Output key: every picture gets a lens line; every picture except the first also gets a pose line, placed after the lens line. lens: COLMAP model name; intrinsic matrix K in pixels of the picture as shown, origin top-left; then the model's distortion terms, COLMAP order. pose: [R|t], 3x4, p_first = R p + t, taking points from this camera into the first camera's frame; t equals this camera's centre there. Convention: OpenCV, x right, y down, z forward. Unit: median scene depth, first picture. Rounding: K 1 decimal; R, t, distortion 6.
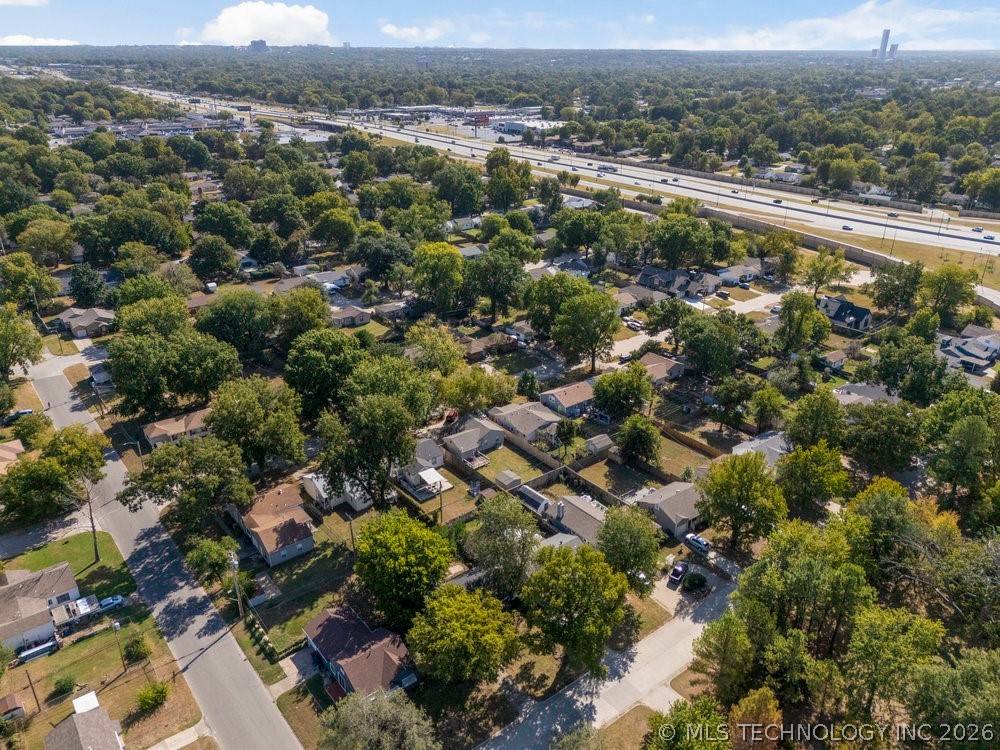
lens RADIAL K [[732.6, 0, 502.0], [0, 732.6, 374.4], [0, 0, 1]] dist [0.079828, -0.073487]
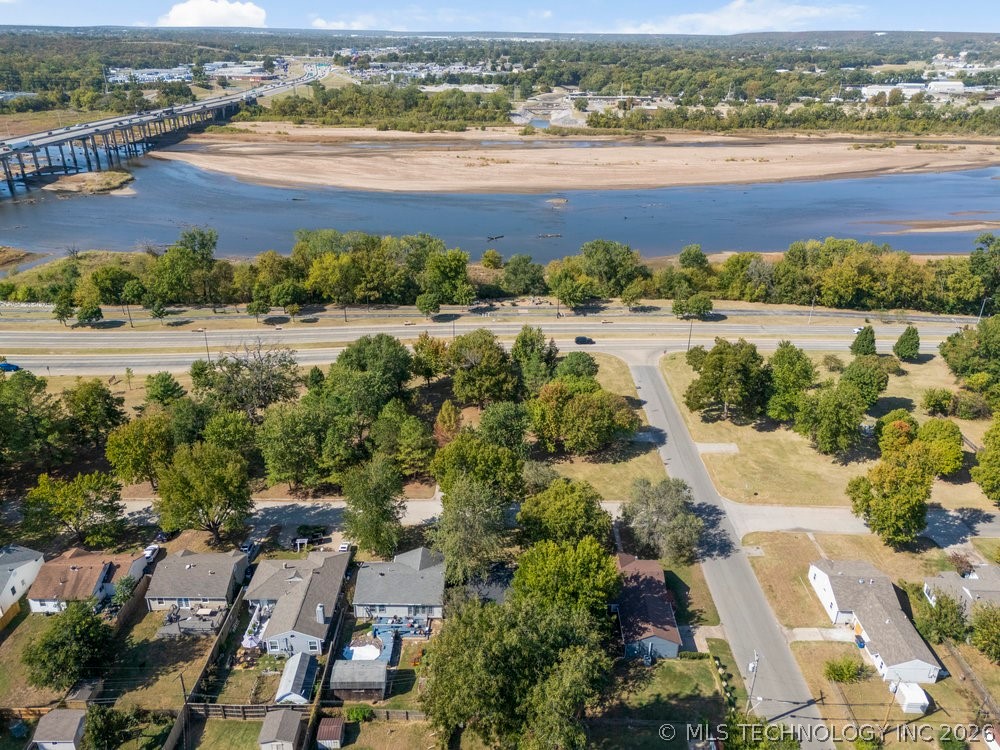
lens RADIAL K [[732.6, 0, 502.0], [0, 732.6, 374.4], [0, 0, 1]] dist [0.079828, -0.073487]
pose [[-0.774930, -0.275489, 0.568849, -0.323384], [0.241487, 0.702678, 0.669274, -0.339425], [-0.584095, 0.656010, -0.477999, 0.831191]]
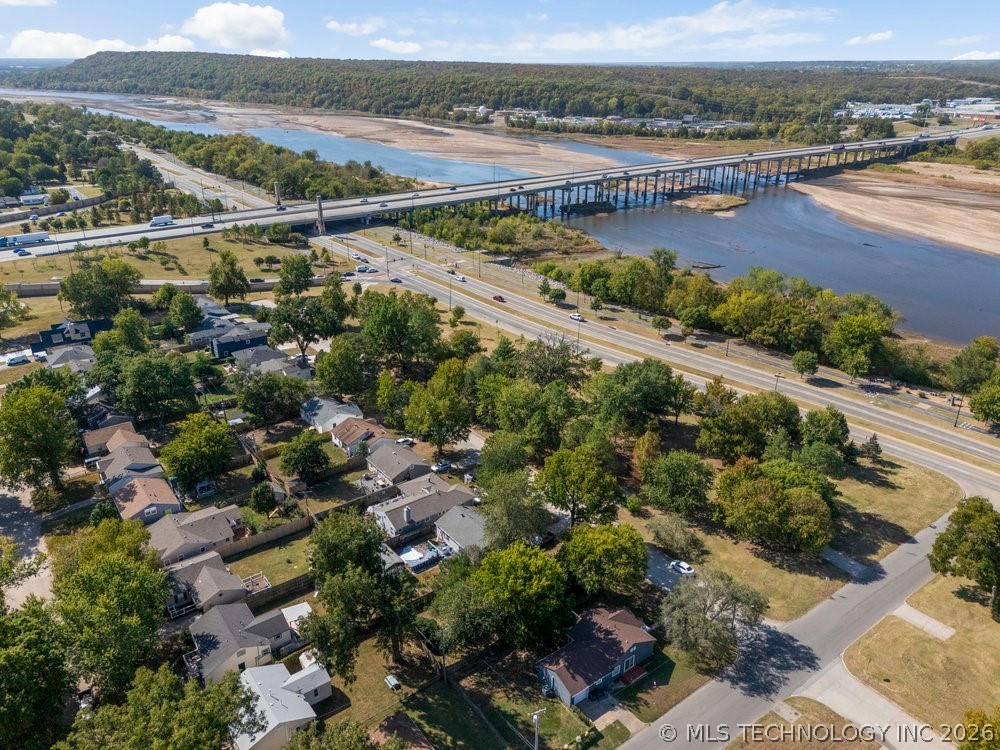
lens RADIAL K [[732.6, 0, 502.0], [0, 732.6, 374.4], [0, 0, 1]] dist [0.079828, -0.073487]
pose [[0.025321, -0.393985, 0.918768, -0.591627], [0.398539, 0.846847, 0.352160, -0.218268], [-0.916802, 0.357248, 0.178462, 0.477564]]
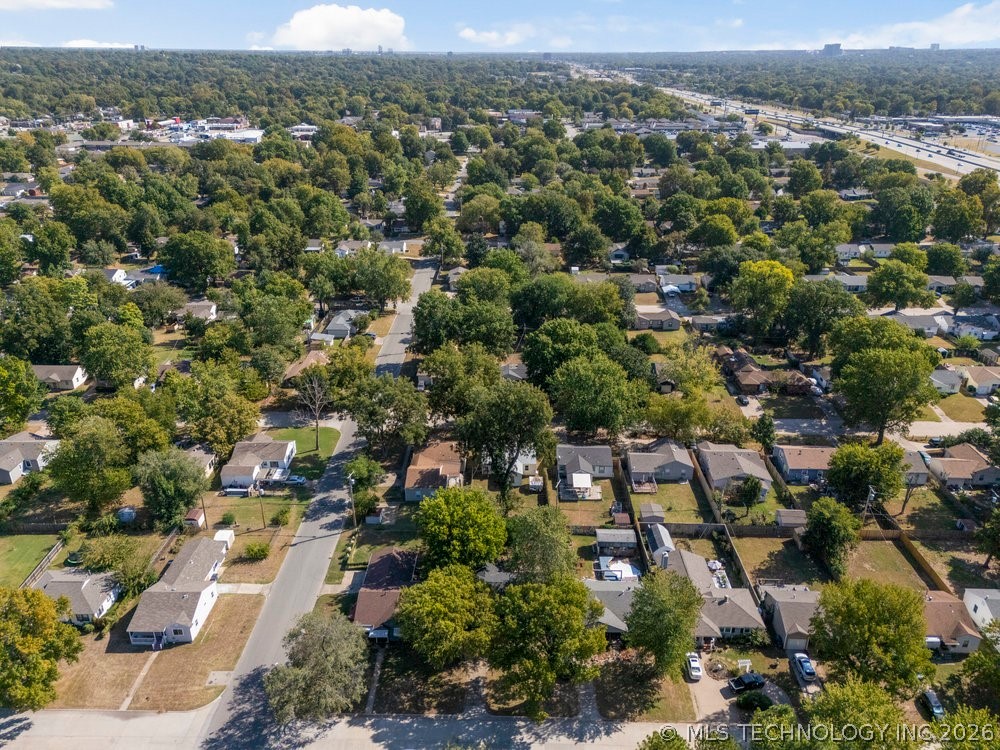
lens RADIAL K [[736.1, 0, 502.4], [0, 736.1, 371.6], [0, 0, 1]] dist [0.068936, -0.055693]
pose [[0.773463, 0.250526, -0.582231, 0.301044], [-0.255756, 0.963830, 0.074965, -0.041887], [0.579952, 0.090926, 0.809560, 0.098945]]
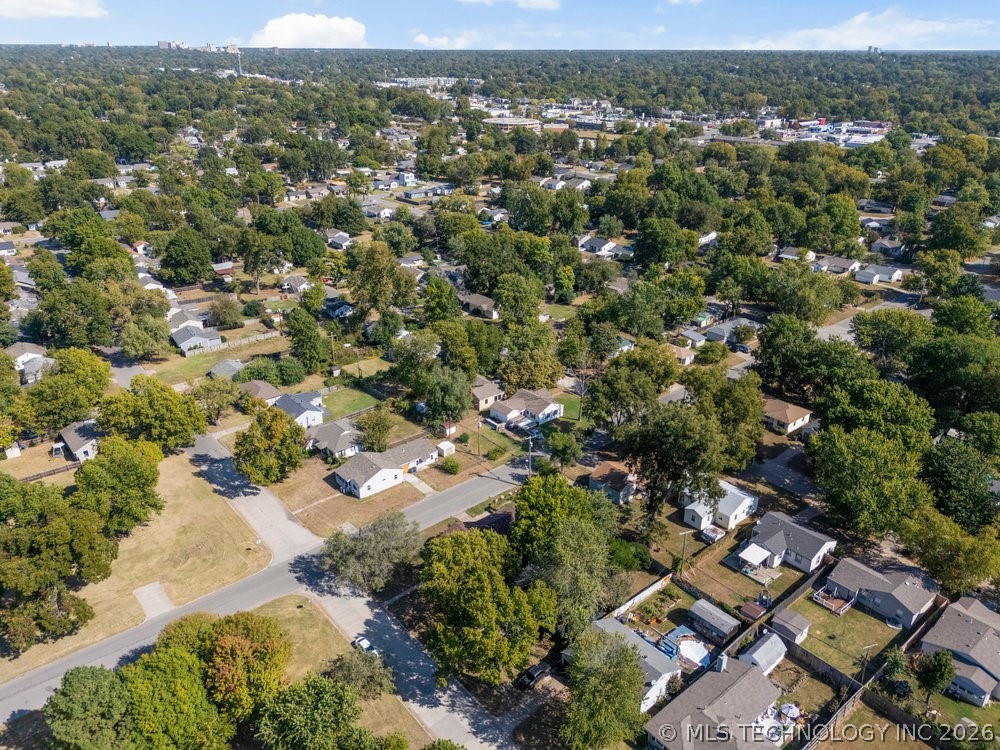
lens RADIAL K [[736.1, 0, 502.4], [0, 736.1, 371.6], [0, 0, 1]] dist [0.068936, -0.055693]
pose [[0.028058, 0.395041, -0.918235, 0.494890], [-0.407776, 0.843211, 0.350304, -0.181733], [0.912651, 0.364605, 0.184747, 0.417649]]
